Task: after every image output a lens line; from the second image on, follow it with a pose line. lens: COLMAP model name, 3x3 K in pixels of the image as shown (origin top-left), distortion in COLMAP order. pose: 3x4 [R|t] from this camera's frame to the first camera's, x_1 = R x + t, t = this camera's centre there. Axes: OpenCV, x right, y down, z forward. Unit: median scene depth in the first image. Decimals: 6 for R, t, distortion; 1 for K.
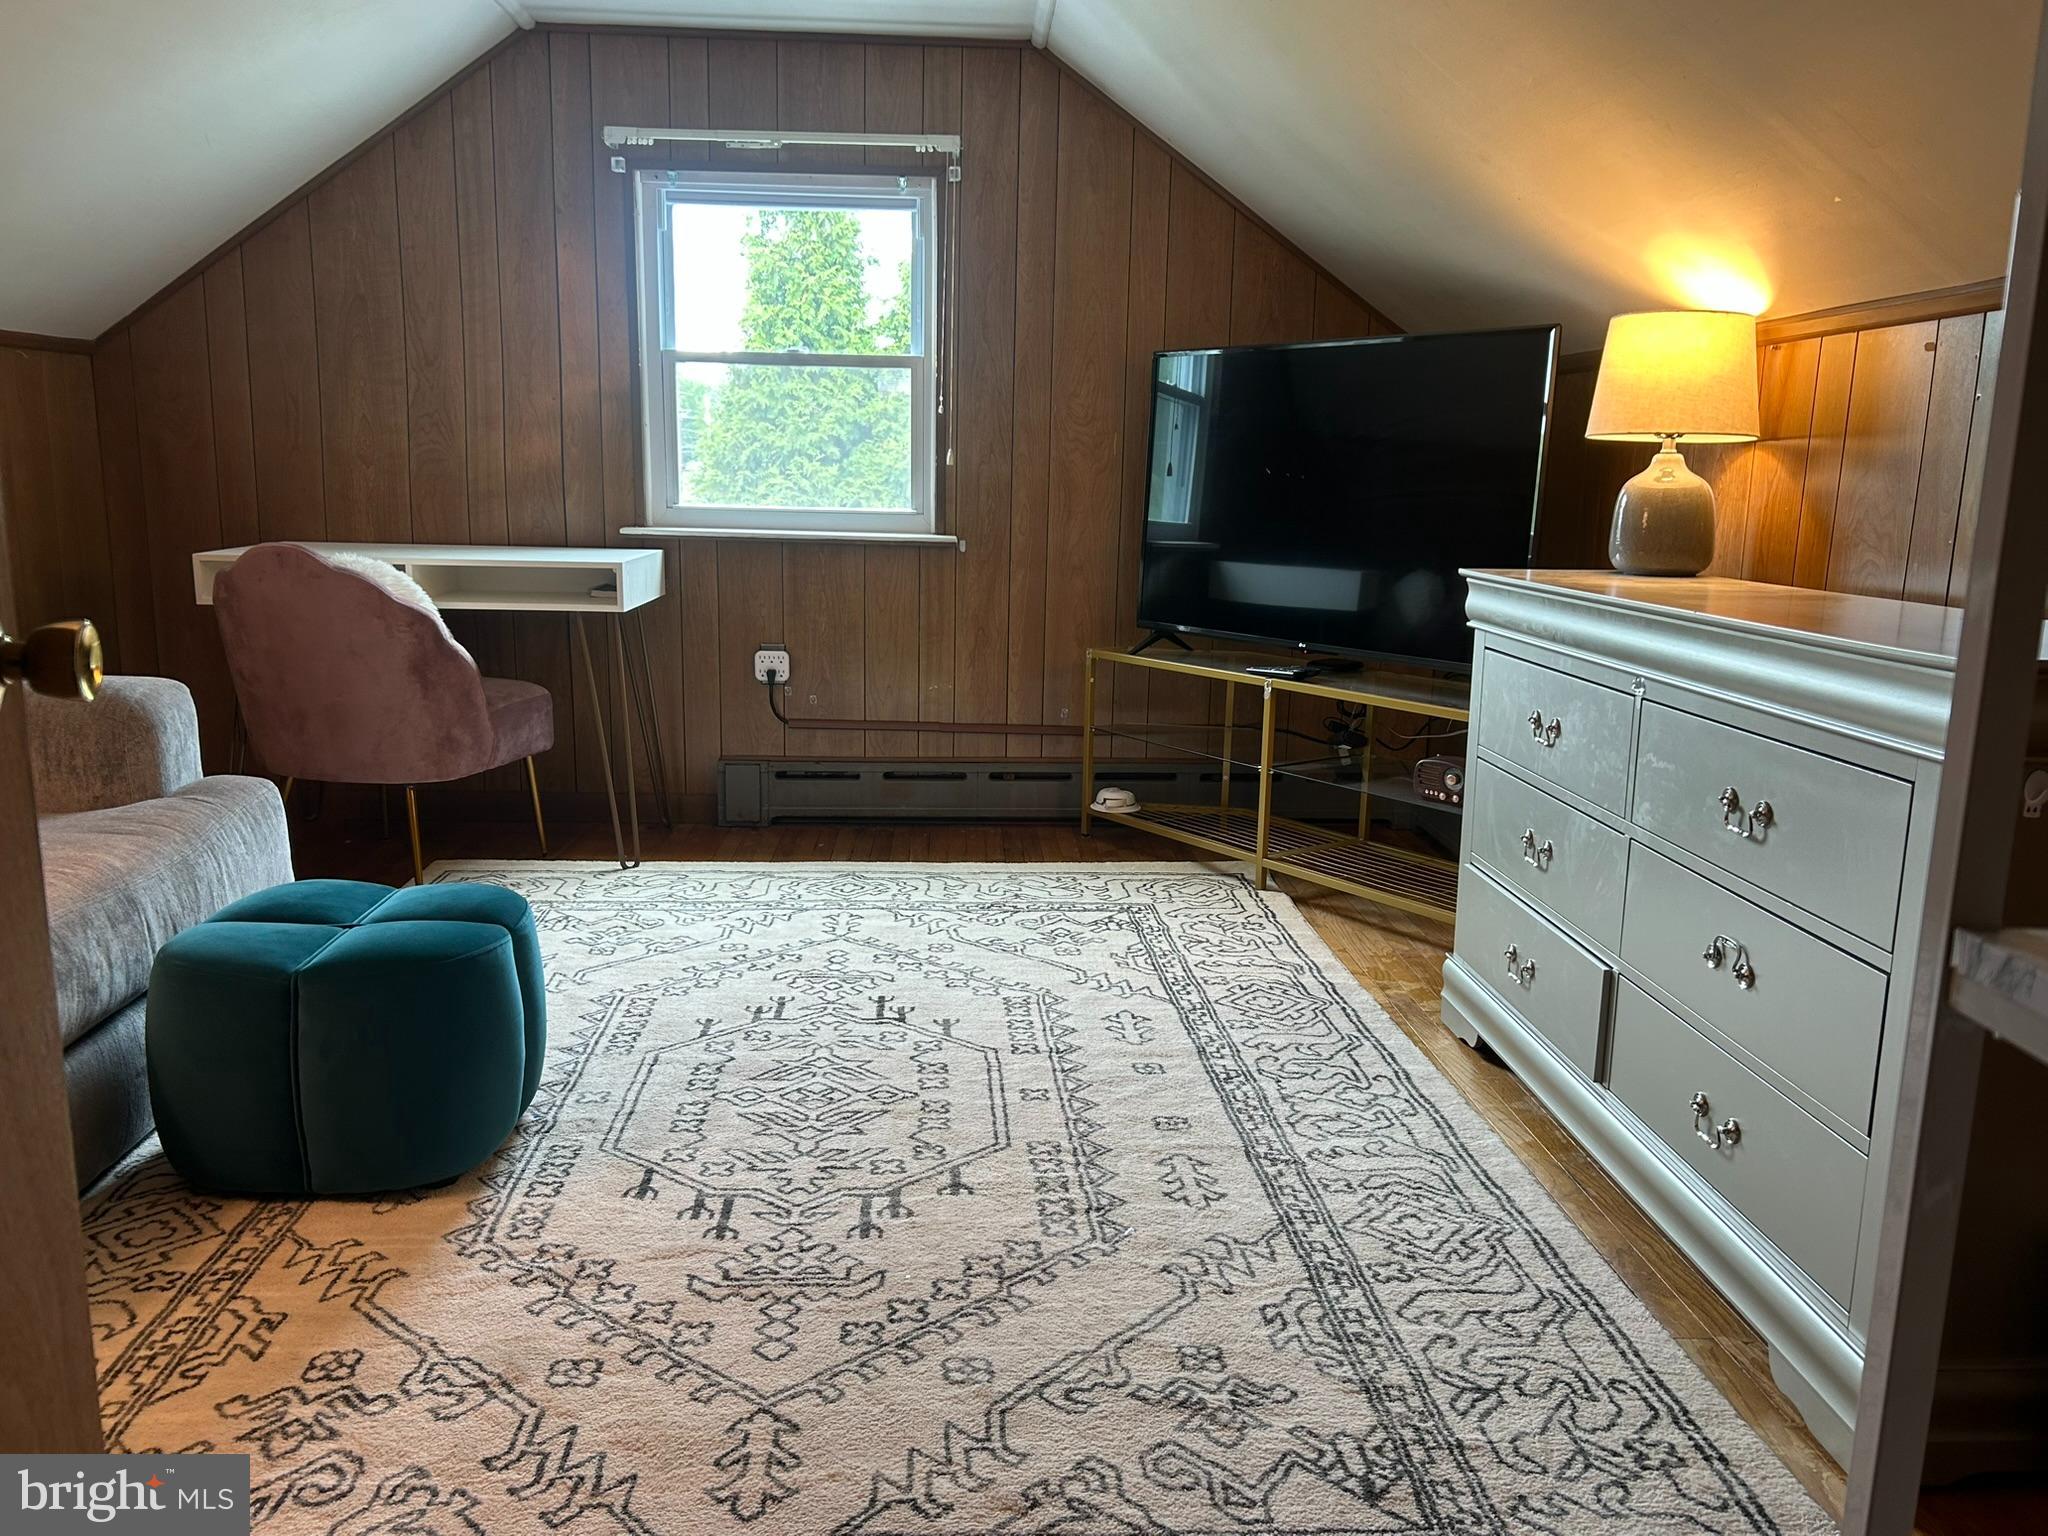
lens RADIAL K [[1581.6, 0, 1013.8], [0, 1581.6, 792.2], [0, 0, 1]] dist [0.061056, -0.070257]
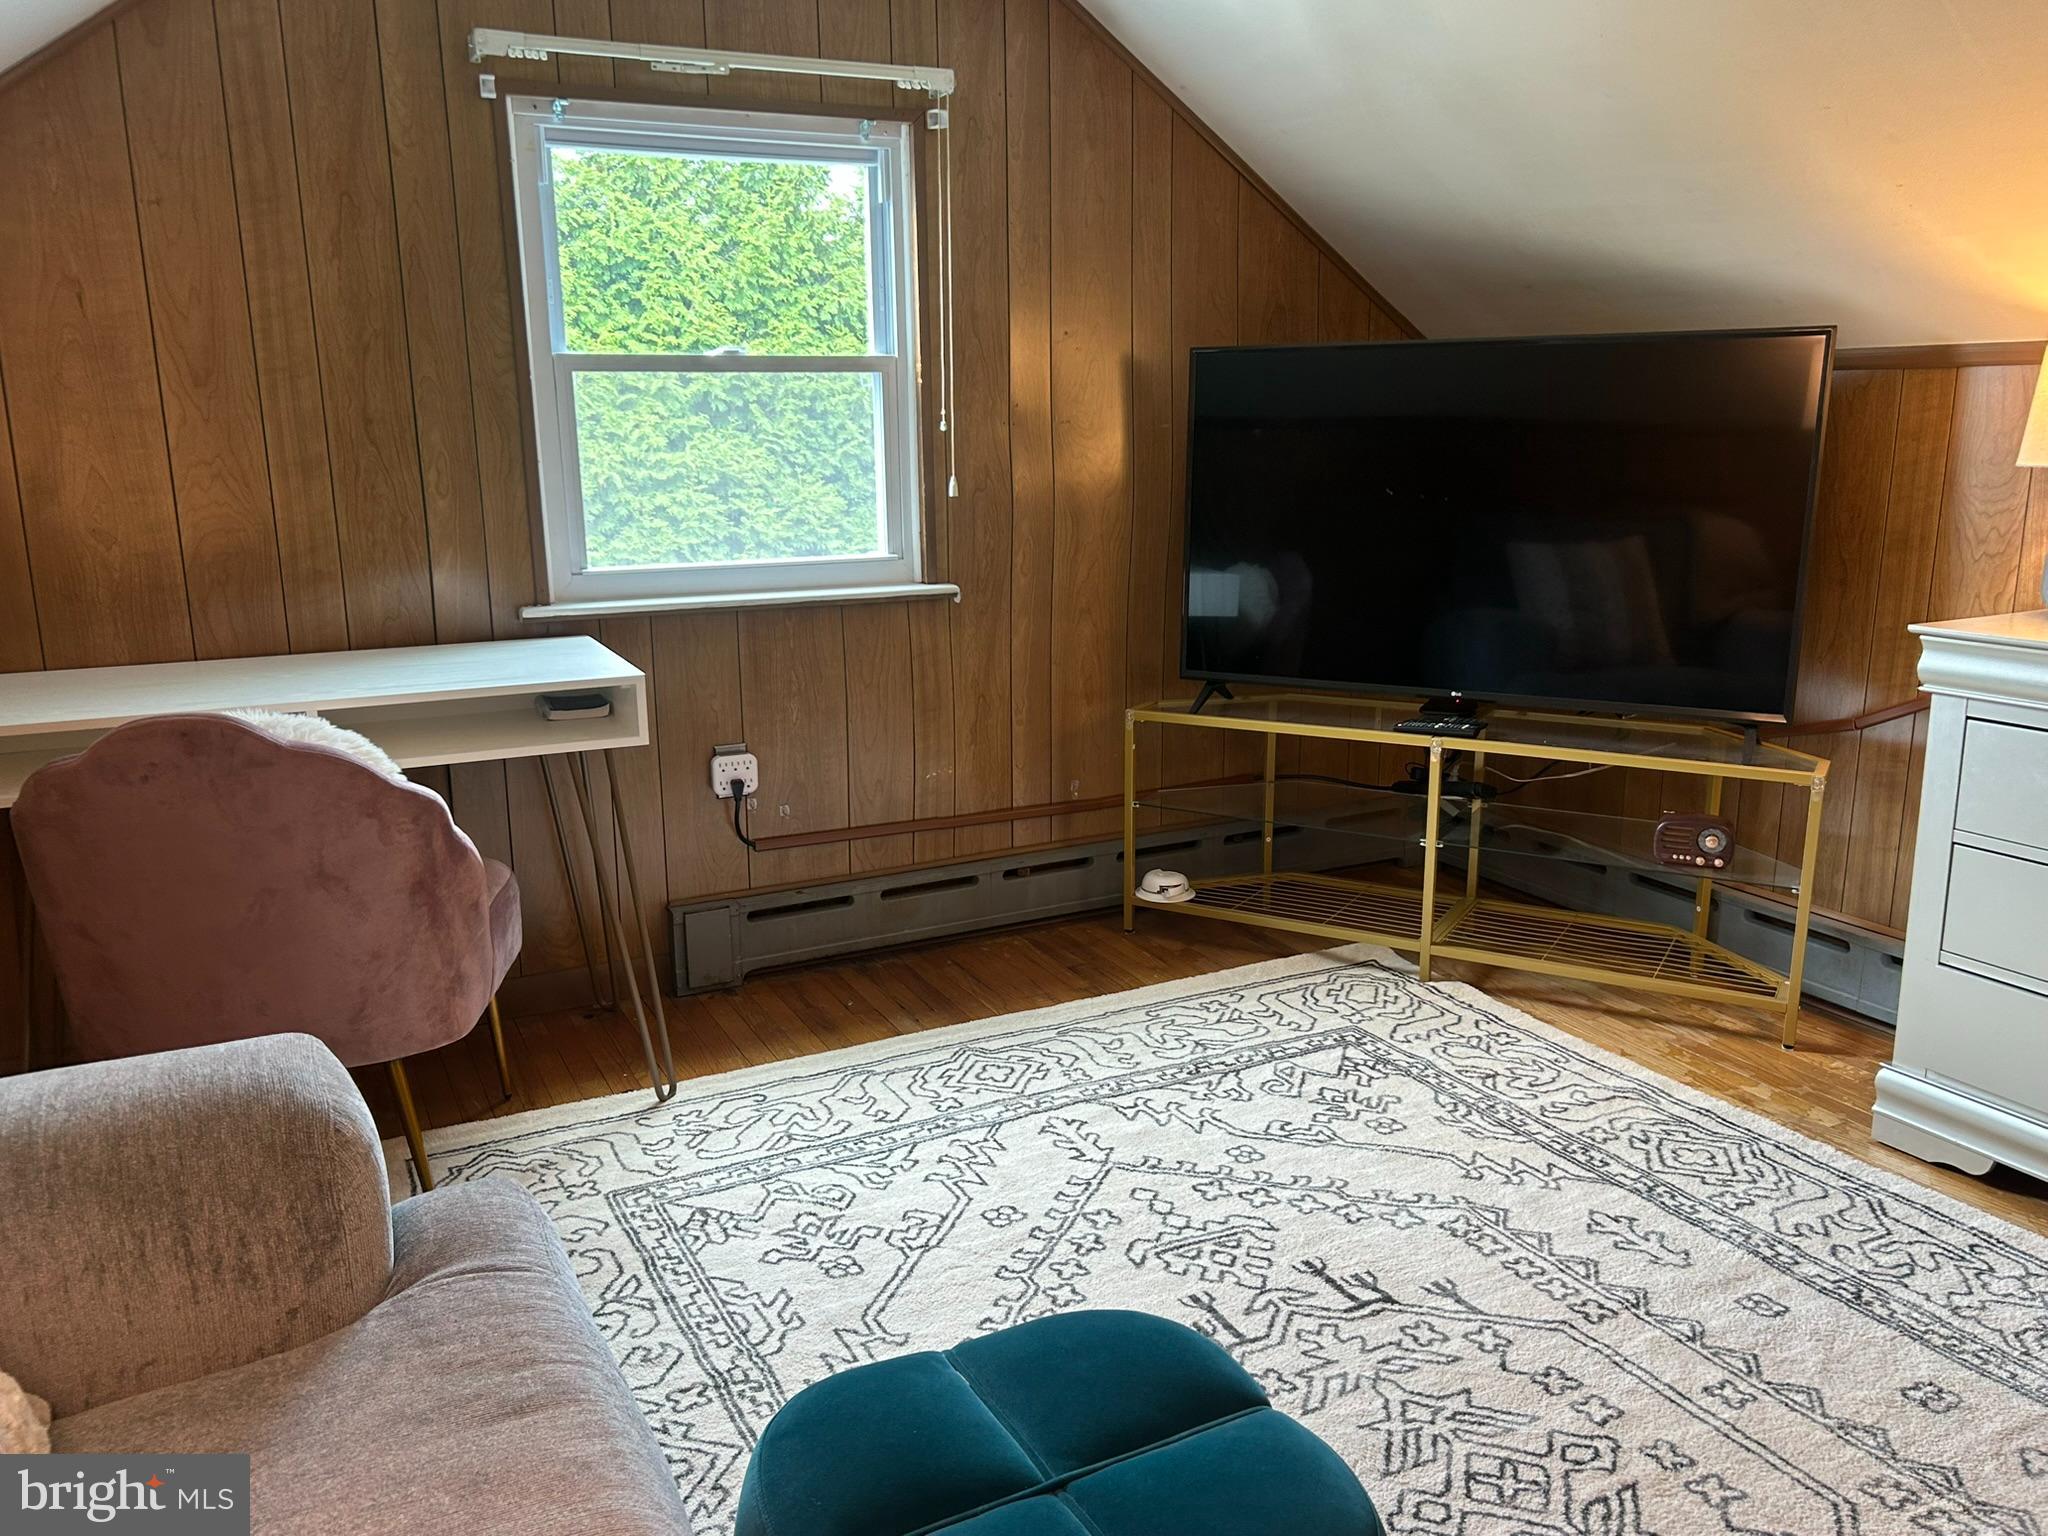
lens RADIAL K [[1581.6, 0, 1005.9], [0, 1581.6, 783.4], [0, 0, 1]] dist [0.061056, -0.070257]
pose [[0.912357, -0.123362, 0.390366, -0.397256], [0.110951, 0.992342, 0.054284, -0.123418], [-0.394074, -0.006215, 0.919058, 0.317341]]
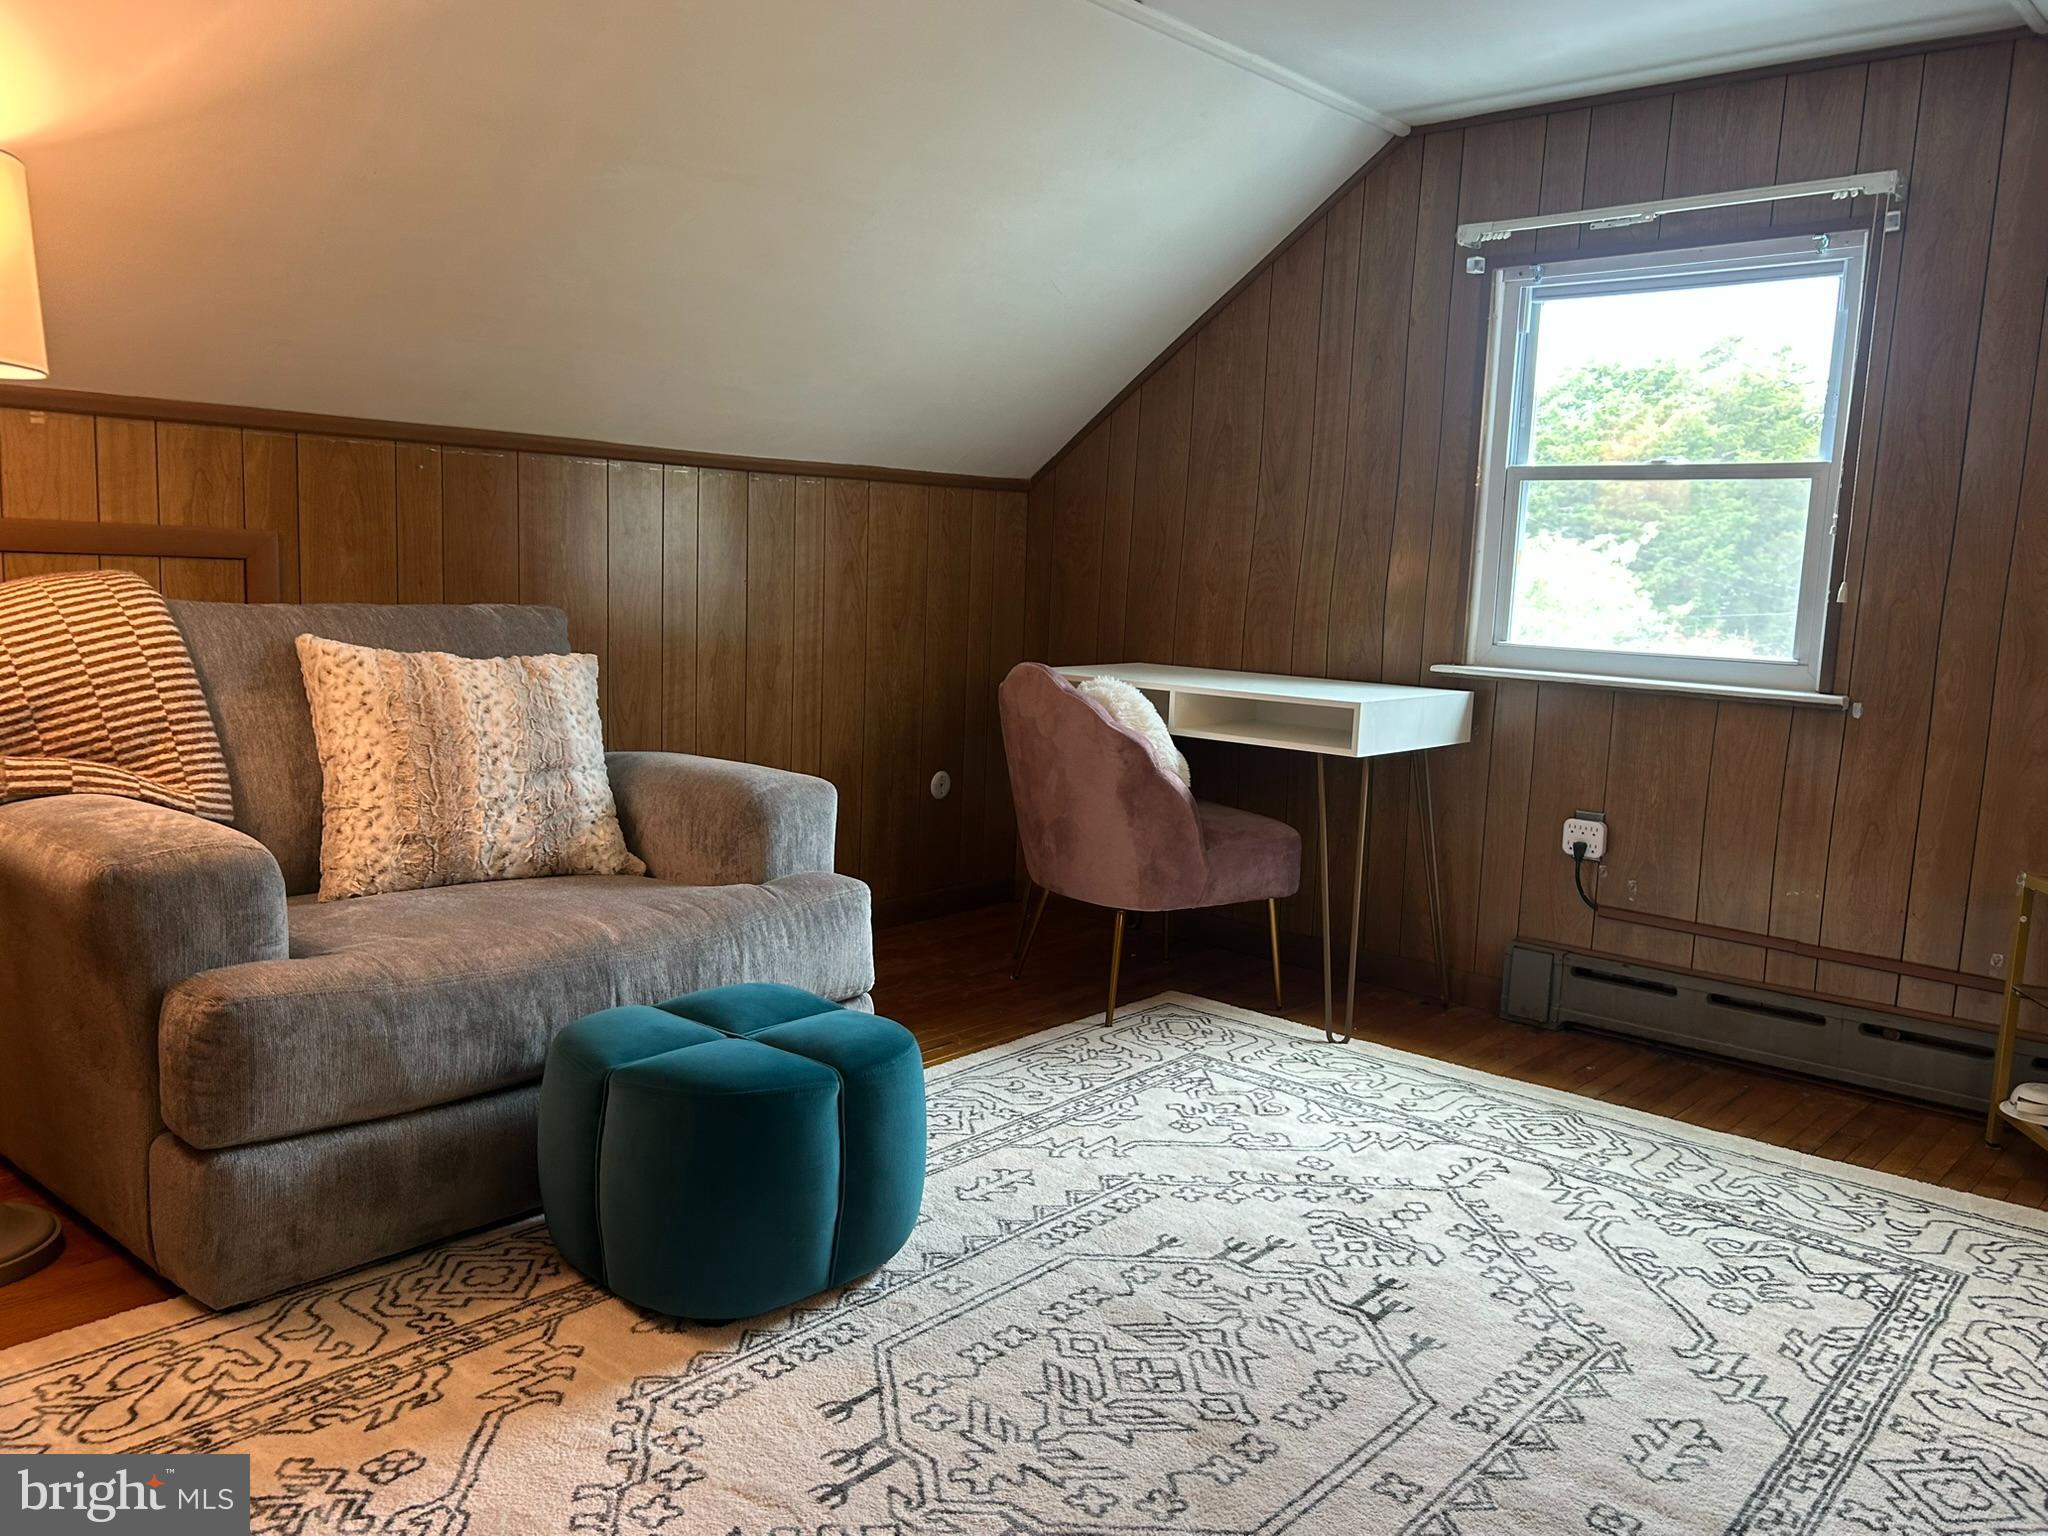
lens RADIAL K [[1581.6, 0, 1008.9], [0, 1581.6, 788.0], [0, 0, 1]] dist [0.061056, -0.070257]
pose [[0.712708, 0.107089, -0.693239, 0.247602], [-0.162731, 0.986558, -0.014902, -0.054017], [0.682324, 0.123432, 0.720554, 0.240511]]
